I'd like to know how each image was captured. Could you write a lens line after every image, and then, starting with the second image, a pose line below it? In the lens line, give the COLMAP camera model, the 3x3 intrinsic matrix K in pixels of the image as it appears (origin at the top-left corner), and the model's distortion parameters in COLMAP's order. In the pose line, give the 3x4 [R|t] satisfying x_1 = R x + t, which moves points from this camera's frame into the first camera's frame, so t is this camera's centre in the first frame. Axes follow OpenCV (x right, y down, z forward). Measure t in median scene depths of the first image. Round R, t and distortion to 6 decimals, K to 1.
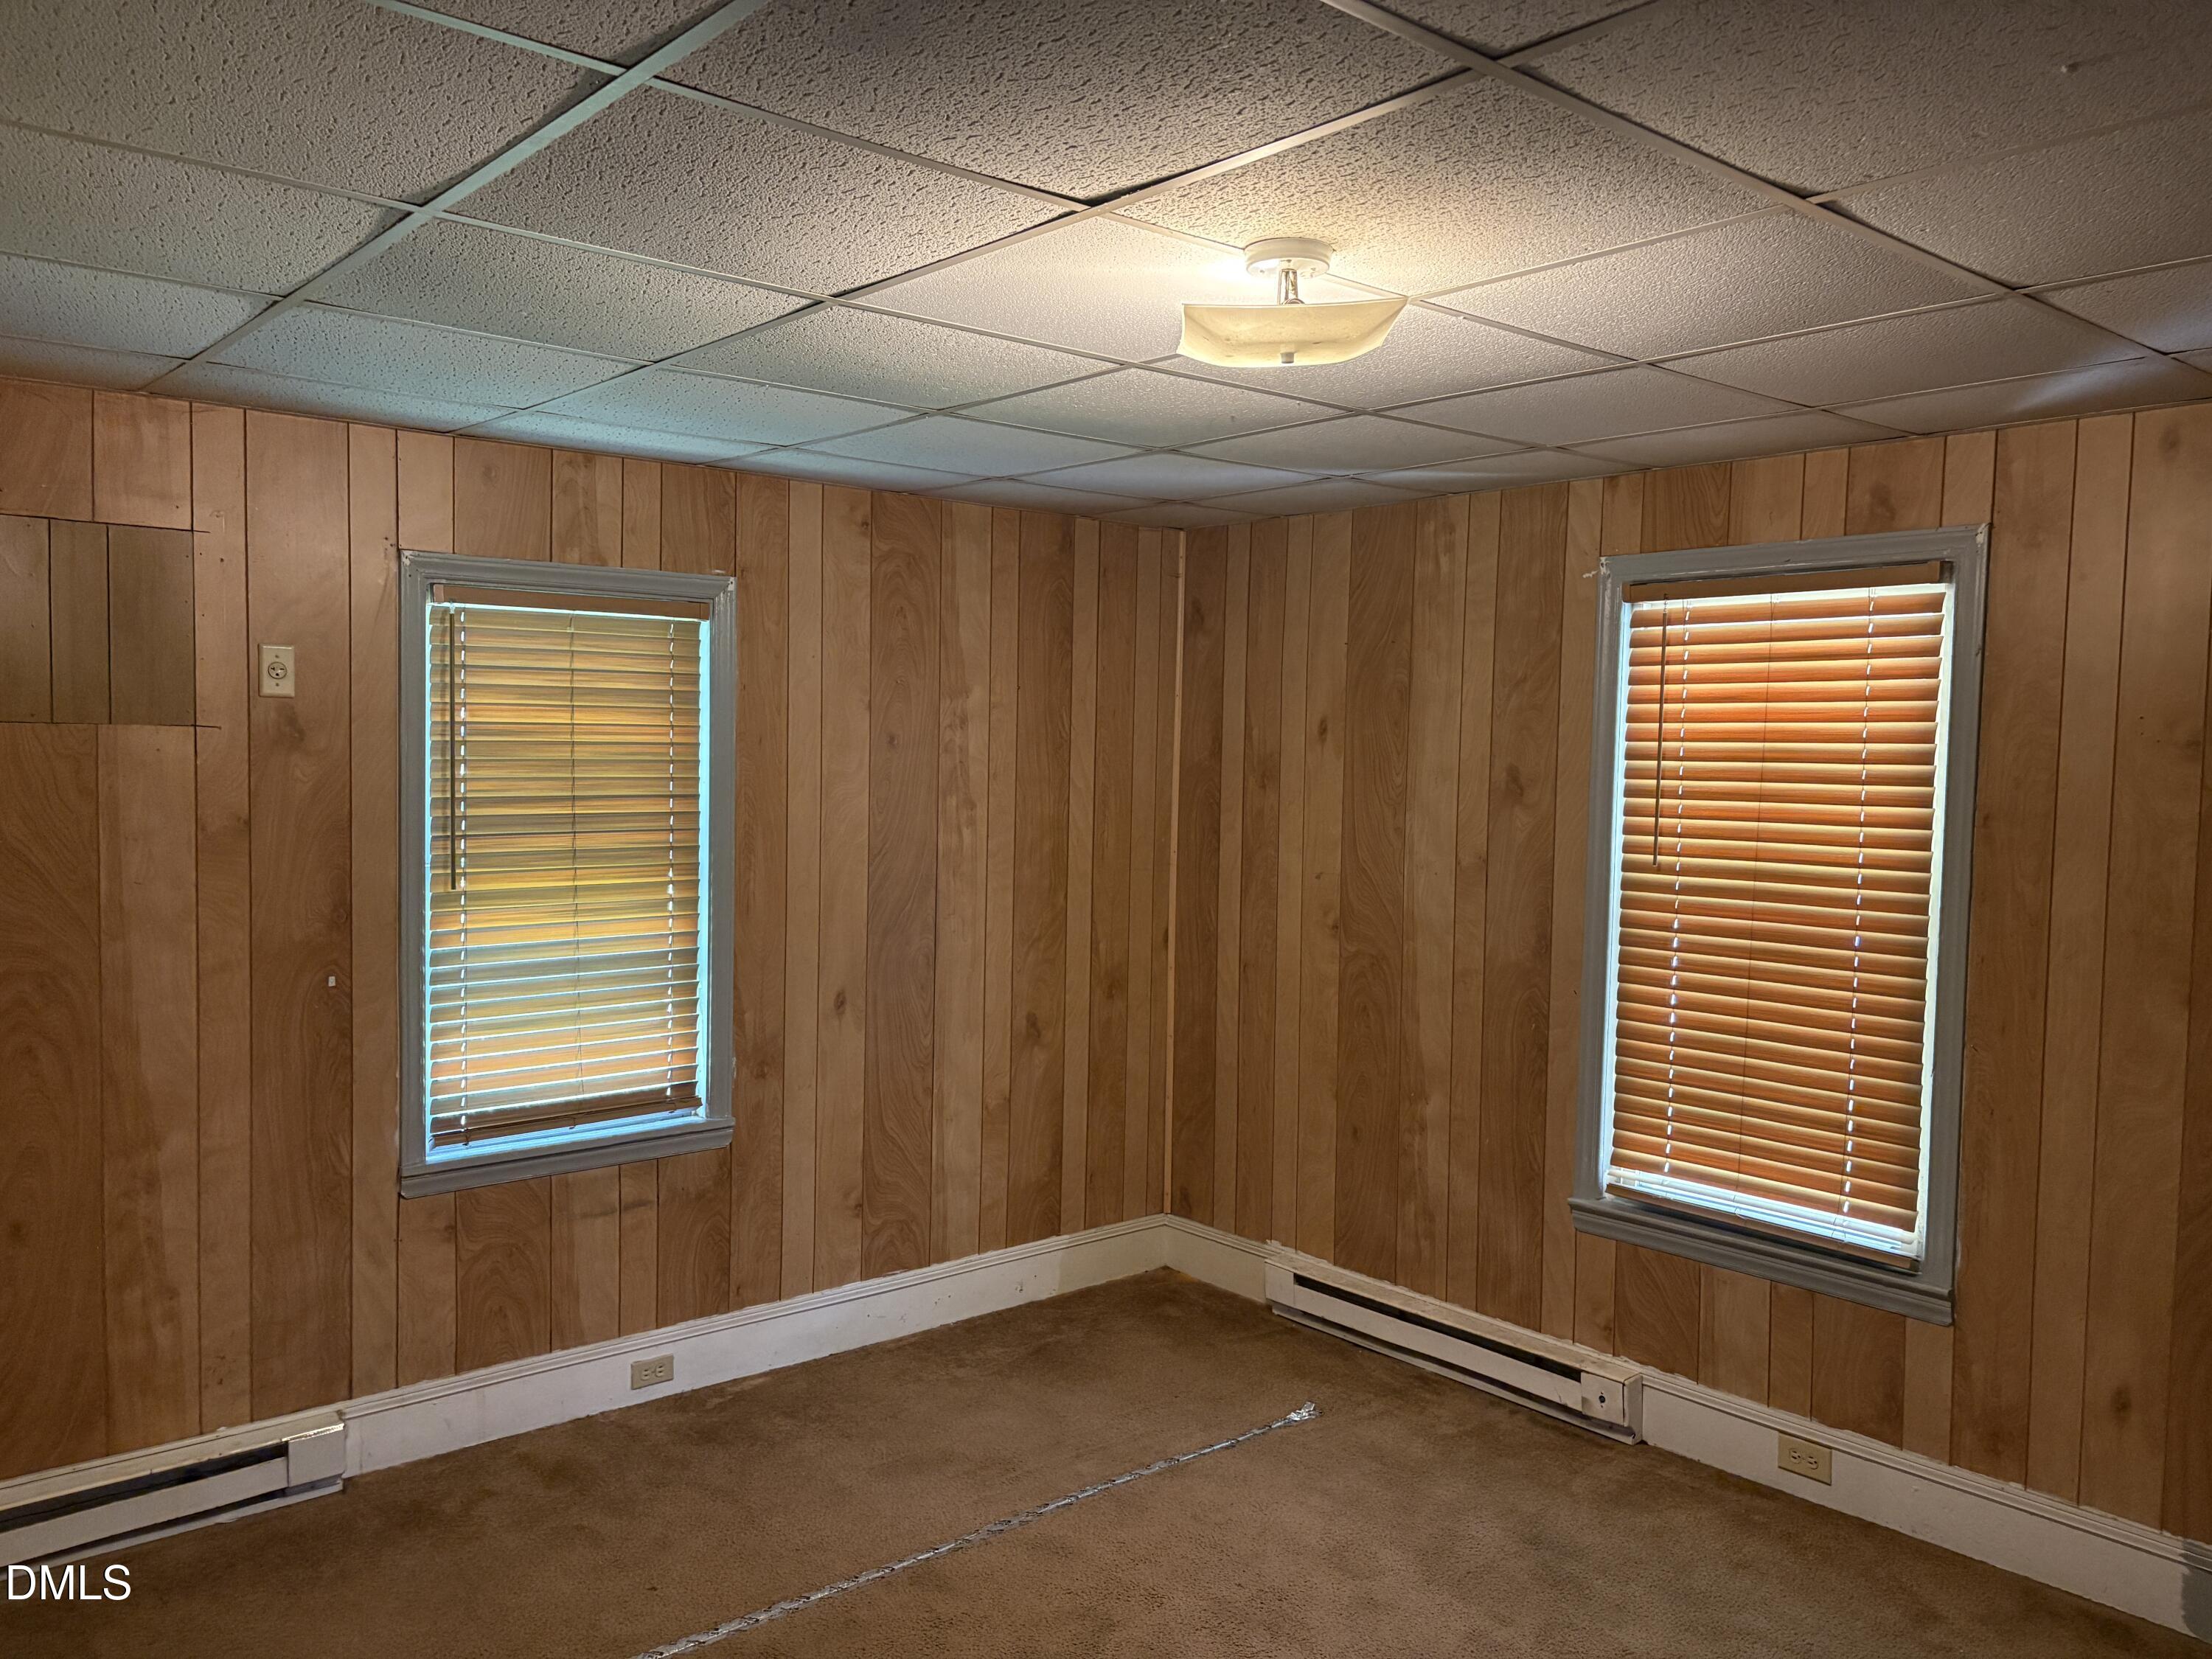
lens RADIAL K [[1686.4, 0, 1098.9], [0, 1686.4, 835.0], [0, 0, 1]] dist [0.046573, -0.056184]
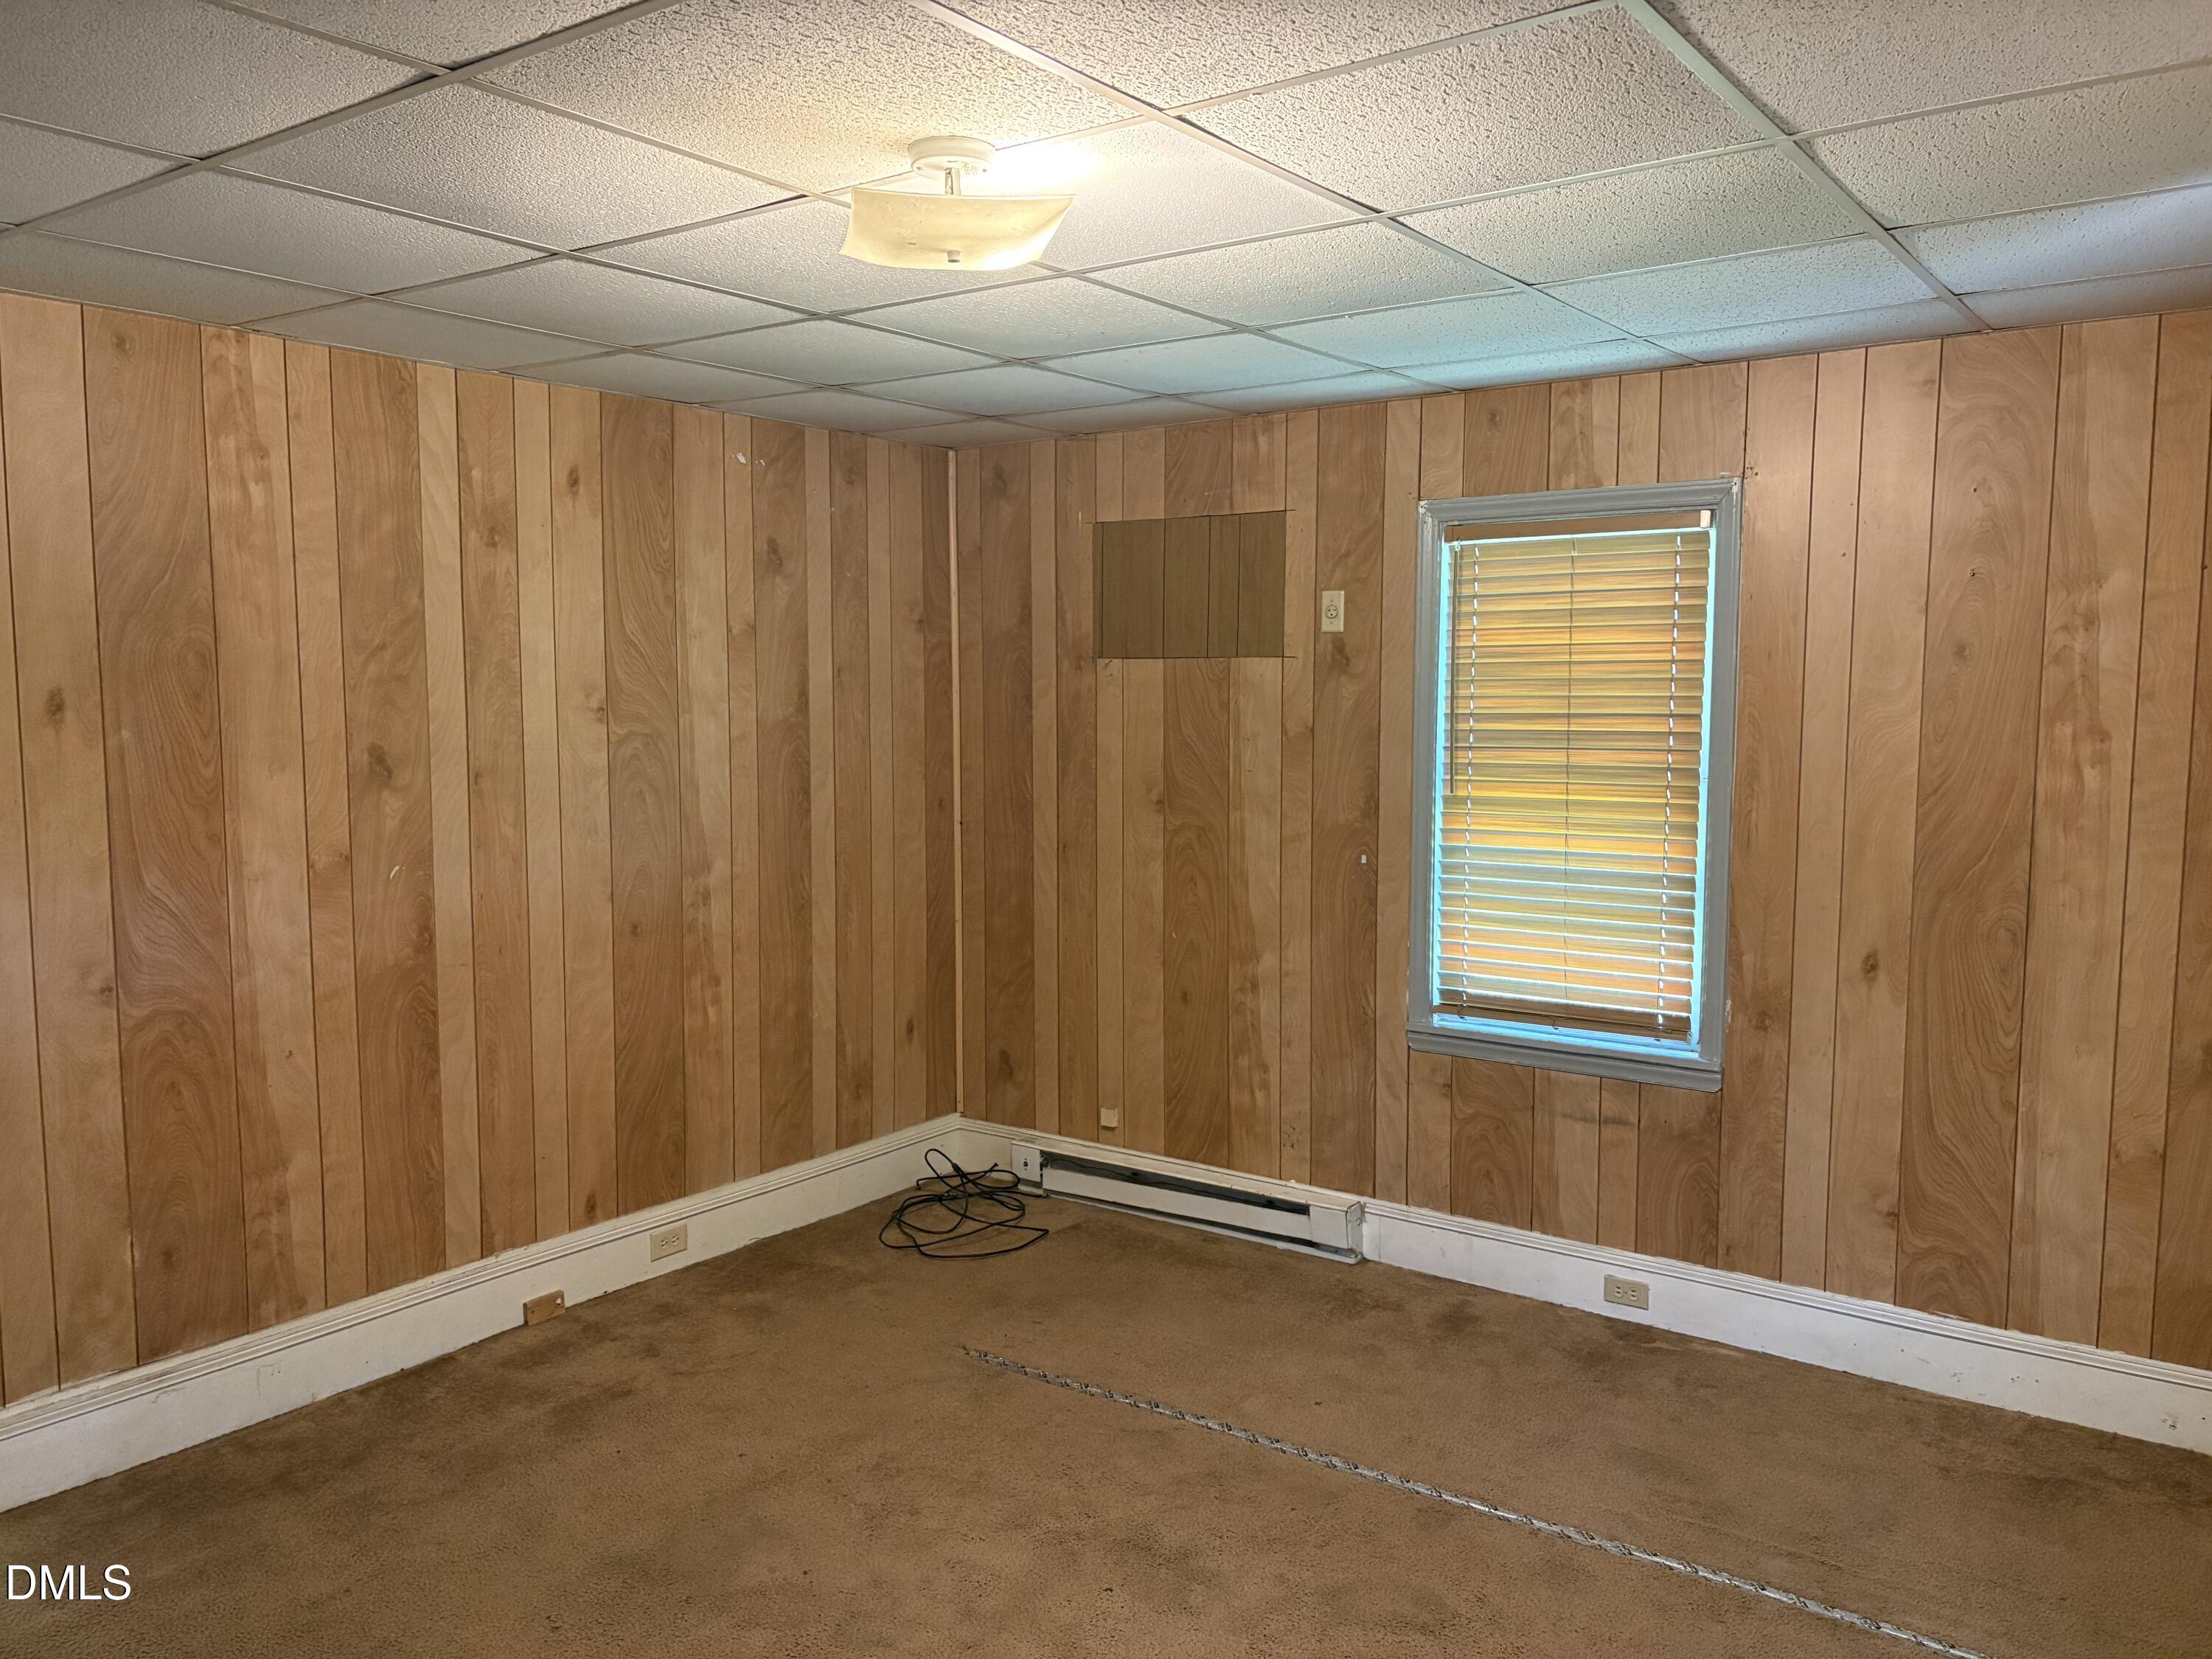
lens RADIAL K [[1686.4, 0, 1126.7], [0, 1686.4, 838.5], [0, 0, 1]] dist [0.046573, -0.056184]
pose [[0.224146, 0.077439, -0.971474, 0.646622], [-0.045582, 0.996580, 0.068924, -0.005756], [0.973489, 0.028832, 0.226909, 0.498675]]
